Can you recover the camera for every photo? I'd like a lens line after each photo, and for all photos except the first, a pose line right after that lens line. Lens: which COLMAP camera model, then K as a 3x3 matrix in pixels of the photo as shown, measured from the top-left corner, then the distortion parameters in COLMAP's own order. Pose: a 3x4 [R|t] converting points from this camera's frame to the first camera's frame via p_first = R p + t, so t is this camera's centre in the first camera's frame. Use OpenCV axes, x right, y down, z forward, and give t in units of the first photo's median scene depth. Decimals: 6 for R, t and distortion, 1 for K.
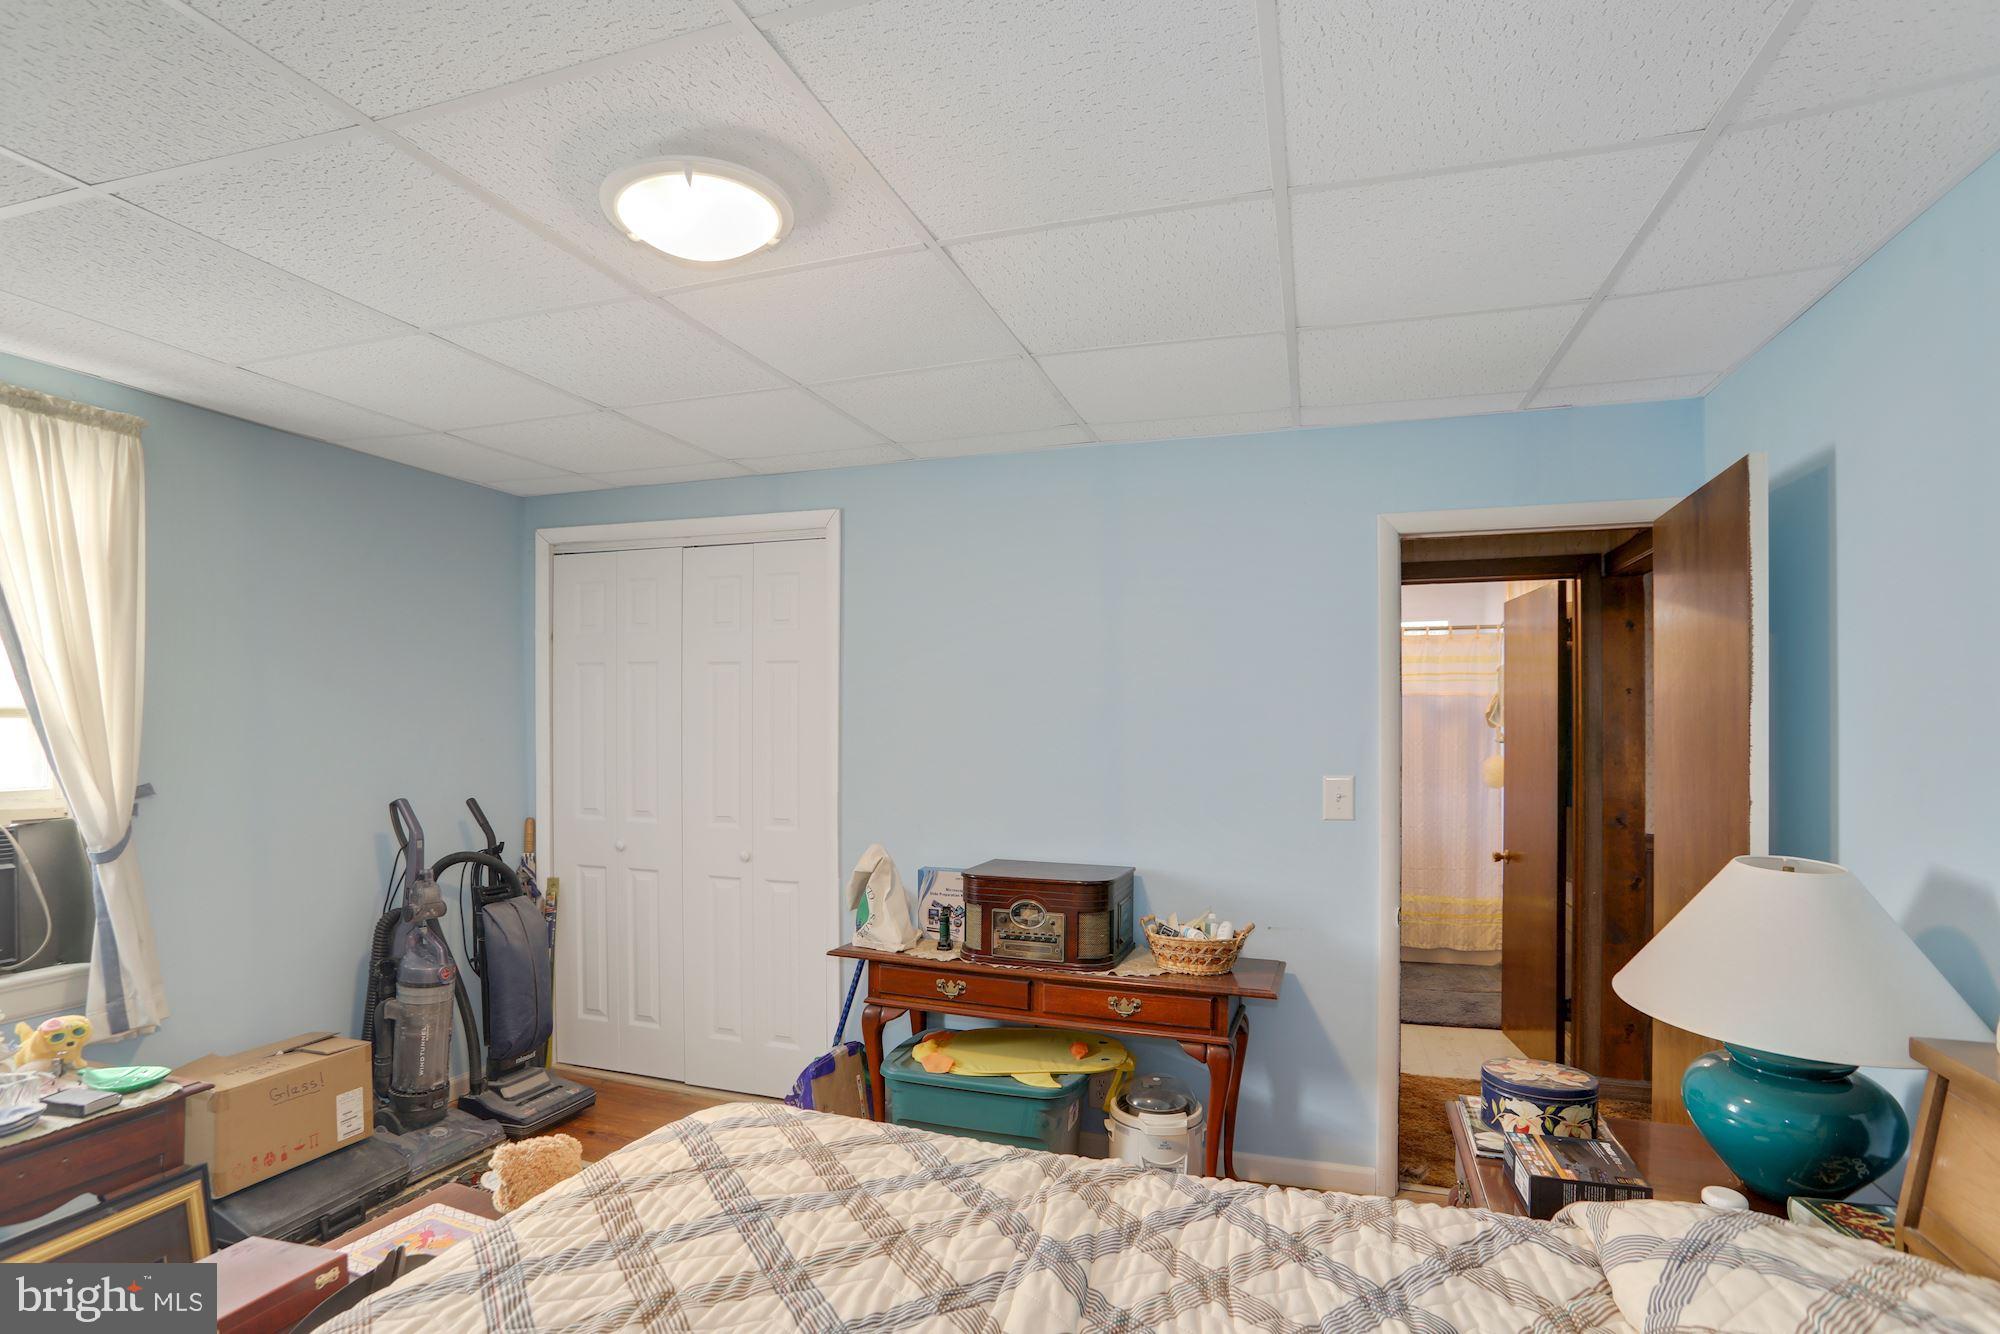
lens RADIAL K [[983.3, 0, 999.2], [0, 983.3, 739.4], [0, 0, 1]] dist [-0.000014, 0.000346]
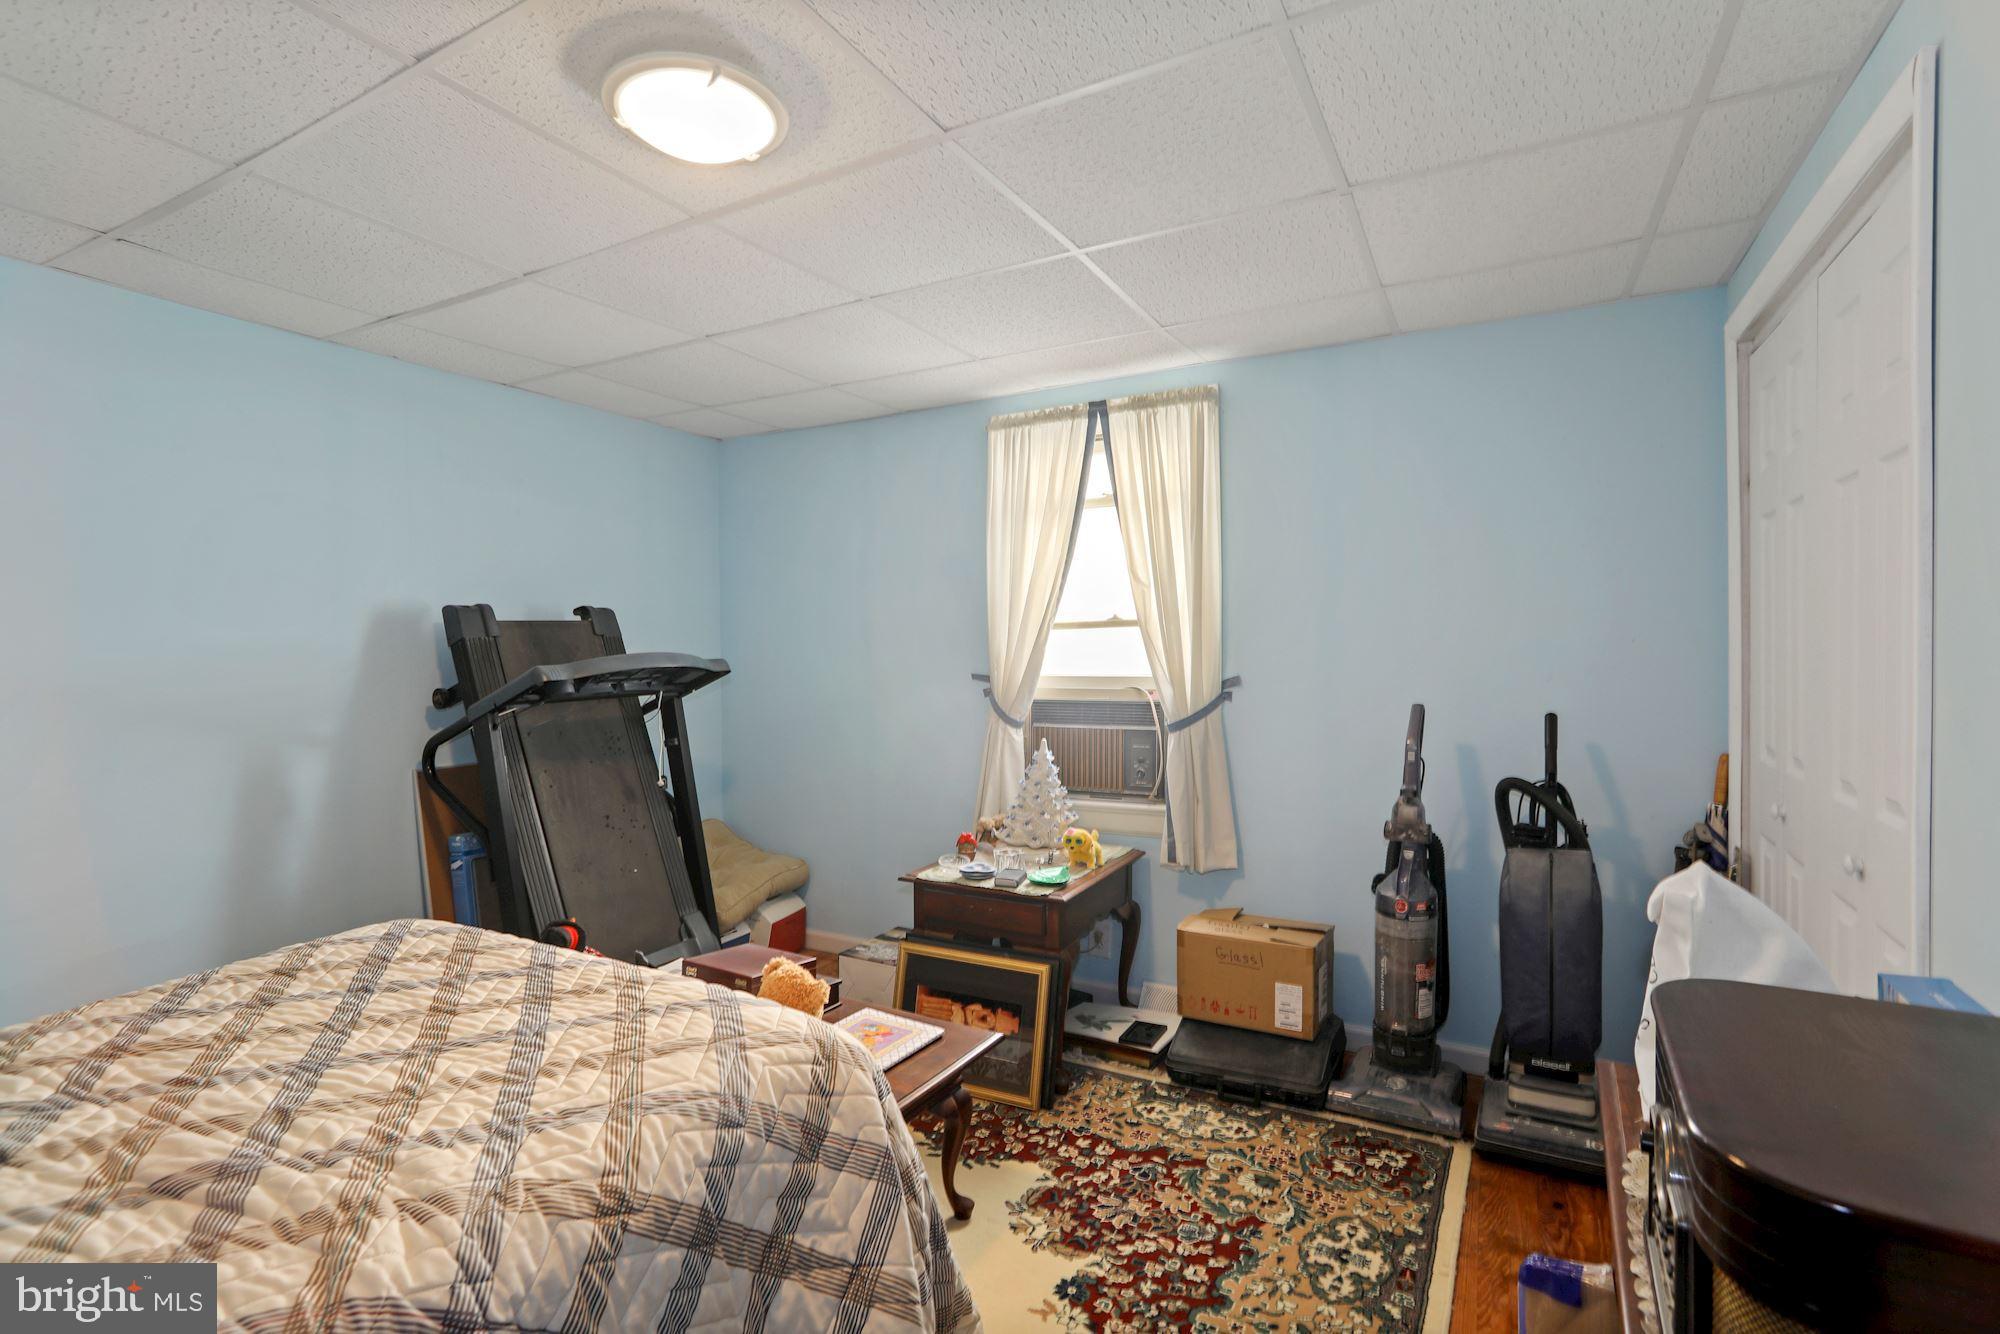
lens RADIAL K [[995.8, 0, 1000.5], [0, 995.8, 658.4], [0, 0, 1]] dist [-0.039147, 0.000393]
pose [[-0.175284, 0.000652, -0.984518, 0.437563], [-0.009520, 0.999952, 0.002357, 0.025905], [0.984472, 0.009786, -0.175269, 0.985135]]
